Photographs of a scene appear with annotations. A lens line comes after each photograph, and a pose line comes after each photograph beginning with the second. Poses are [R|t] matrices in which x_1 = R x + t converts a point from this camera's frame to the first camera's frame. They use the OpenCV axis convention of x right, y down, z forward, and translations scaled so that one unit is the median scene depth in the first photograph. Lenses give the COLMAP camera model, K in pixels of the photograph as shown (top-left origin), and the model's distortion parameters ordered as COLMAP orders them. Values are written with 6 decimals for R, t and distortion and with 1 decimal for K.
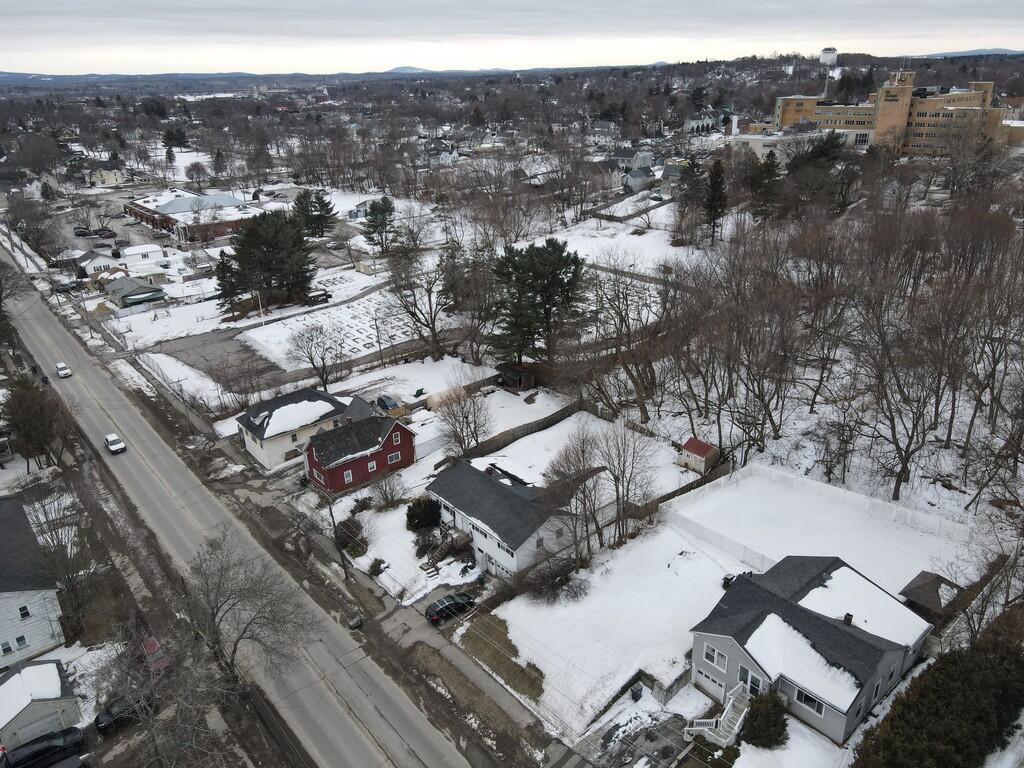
lens RADIAL K [[752.0, 0, 511.6], [0, 752.0, 380.6], [0, 0, 1]] dist [-0.005843, 0.033915]
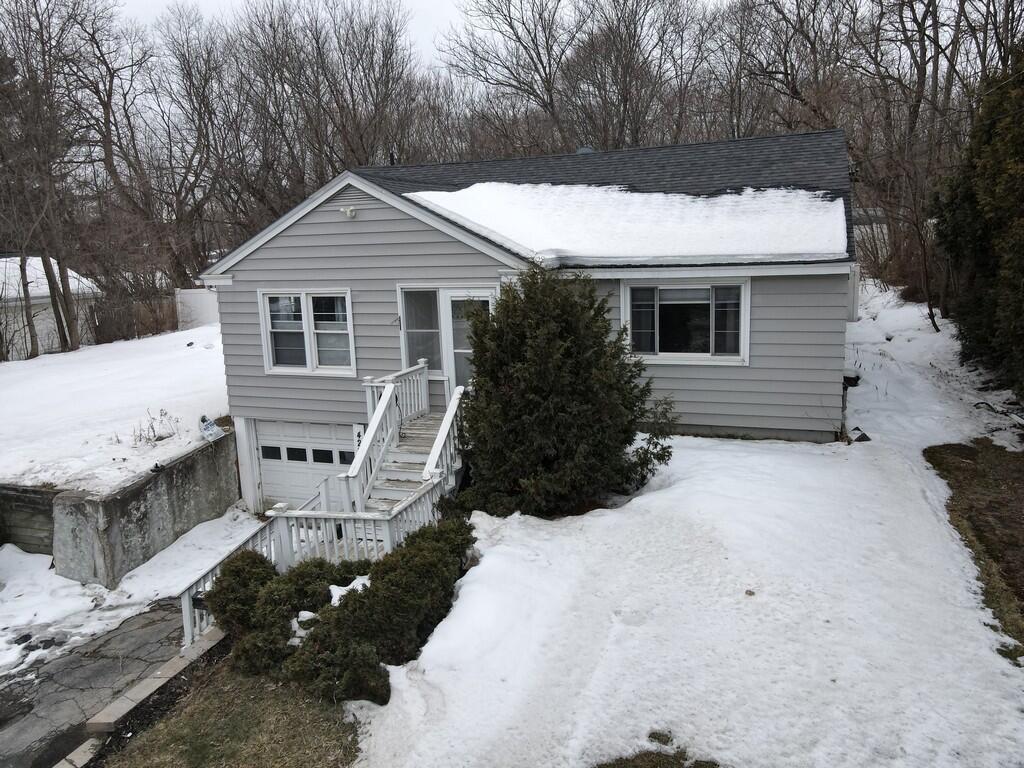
lens RADIAL K [[752.0, 0, 511.6], [0, 752.0, 380.6], [0, 0, 1]] dist [-0.005843, 0.033915]
pose [[0.873935, -0.103272, 0.474944, 0.144907], [0.201727, 0.966098, -0.161125, 0.302970], [-0.442203, 0.236622, 0.865140, 0.522437]]
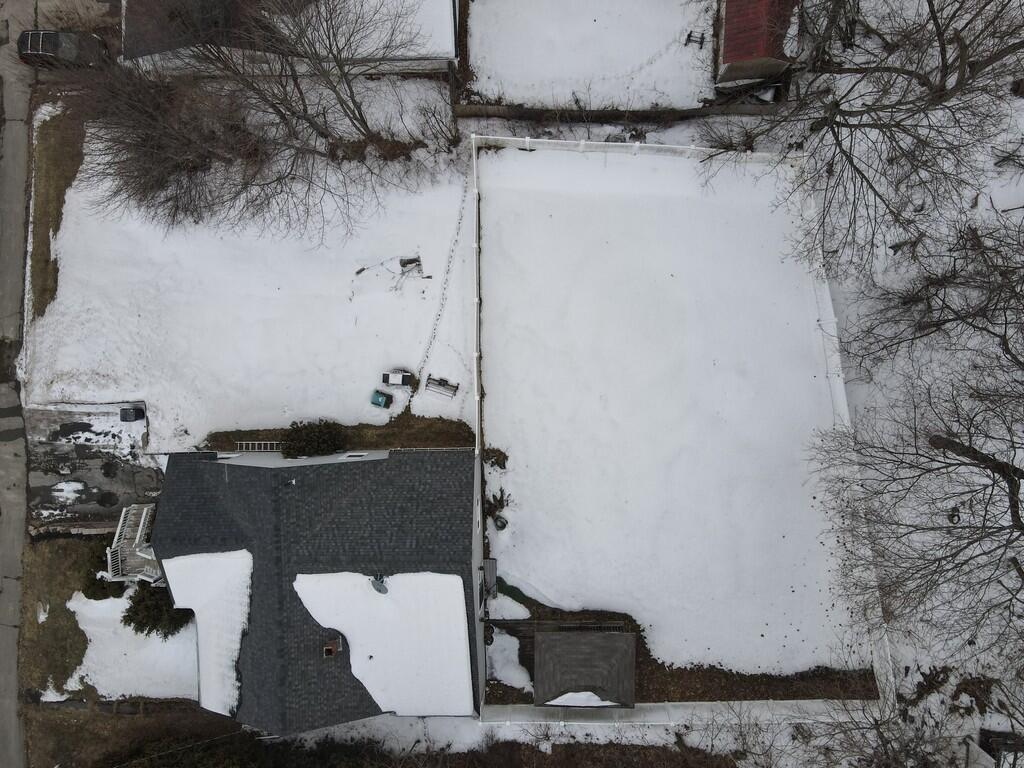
lens RADIAL K [[752.0, 0, 511.6], [0, 752.0, 380.6], [0, 0, 1]] dist [-0.005843, 0.033915]
pose [[0.767583, 0.640912, 0.006929, 0.284905], [-0.206205, 0.236696, 0.949450, -0.214631], [0.606873, -0.730210, 0.313843, 0.719693]]
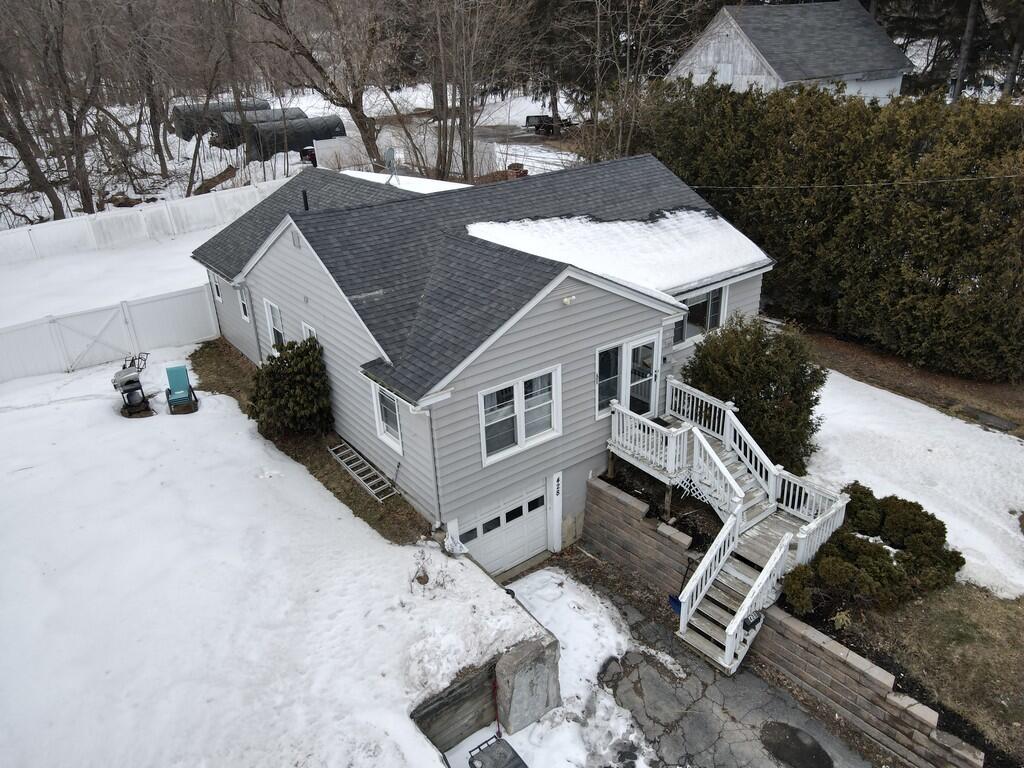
lens RADIAL K [[752.0, 0, 511.6], [0, 752.0, 380.6], [0, 0, 1]] dist [-0.005843, 0.033915]
pose [[0.072244, -0.397121, 0.914919, 0.020055], [0.417133, 0.845267, 0.333951, 0.184364], [-0.905969, 0.357517, 0.226717, 0.648099]]
